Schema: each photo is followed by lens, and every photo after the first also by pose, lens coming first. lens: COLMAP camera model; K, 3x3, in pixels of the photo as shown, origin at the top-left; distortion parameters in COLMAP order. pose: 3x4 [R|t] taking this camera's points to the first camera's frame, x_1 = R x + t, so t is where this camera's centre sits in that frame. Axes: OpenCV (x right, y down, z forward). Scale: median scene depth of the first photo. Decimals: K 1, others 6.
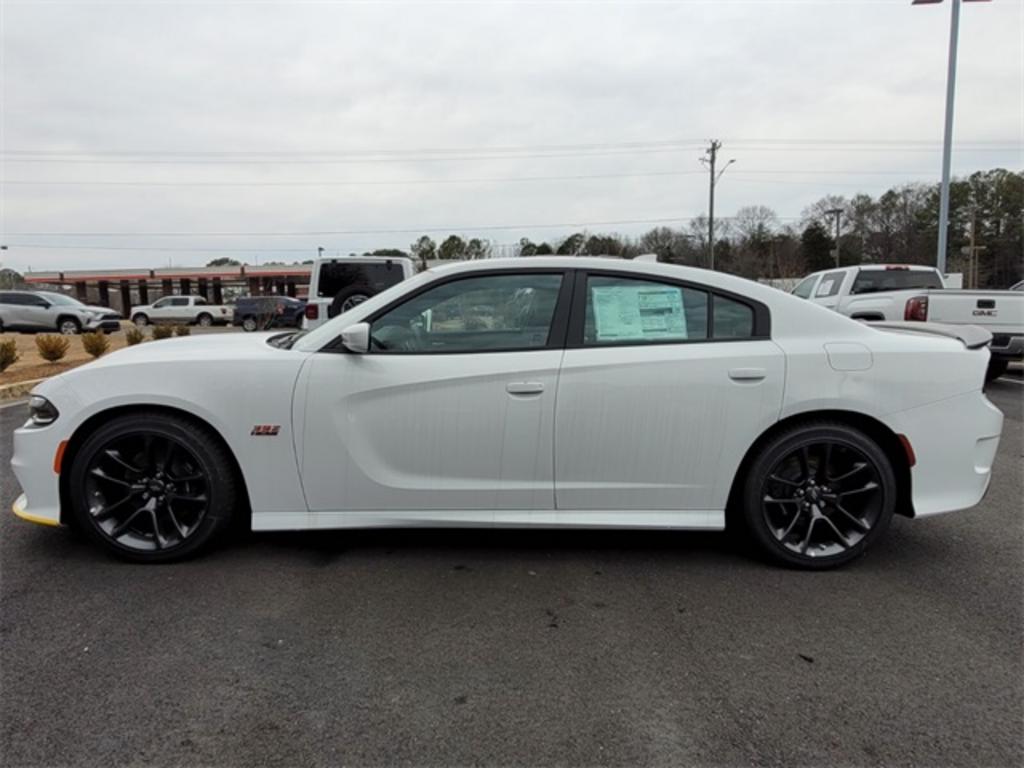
lens RADIAL K [[637.5, 0, 512.0], [0, 637.5, 371.7], [0, 0, 1]] dist [0.026182, -0.018050]
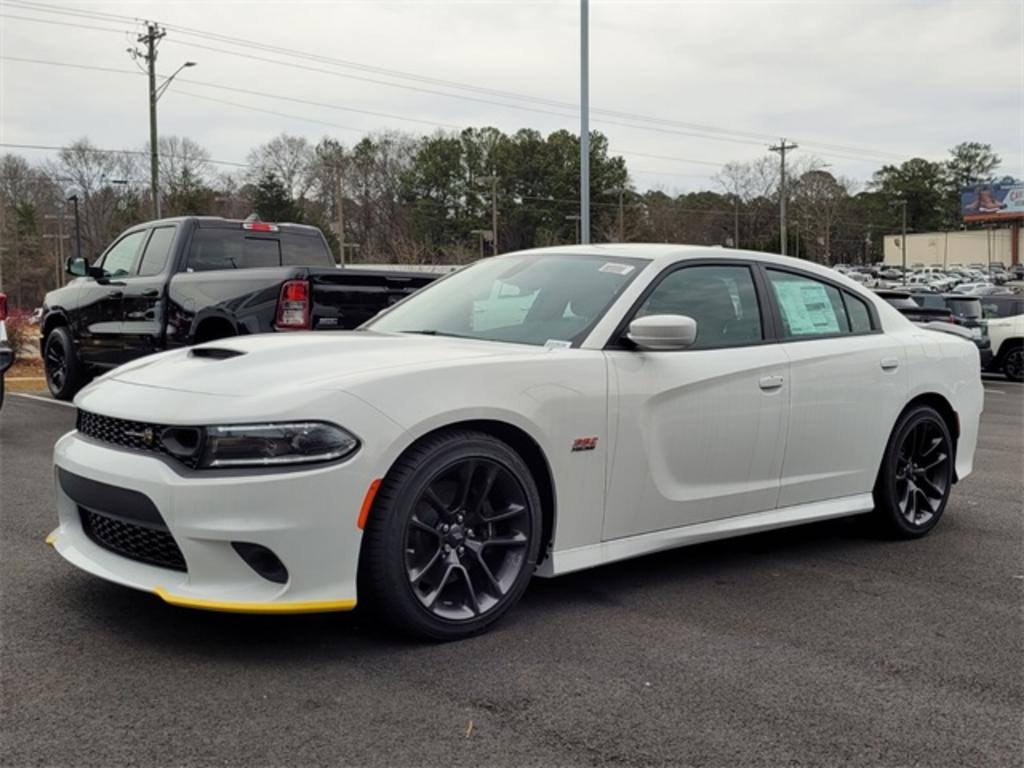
lens RADIAL K [[1192.2, 0, 512.0], [0, 1192.2, 384.0], [0, 0, 1]] dist [0.054650, -0.035771]
pose [[0.724783, -0.031734, 0.688246, -0.213237], [0.058027, 0.998201, -0.015082, 0.004507], [-0.686529, 0.050868, 0.725321, -0.007530]]
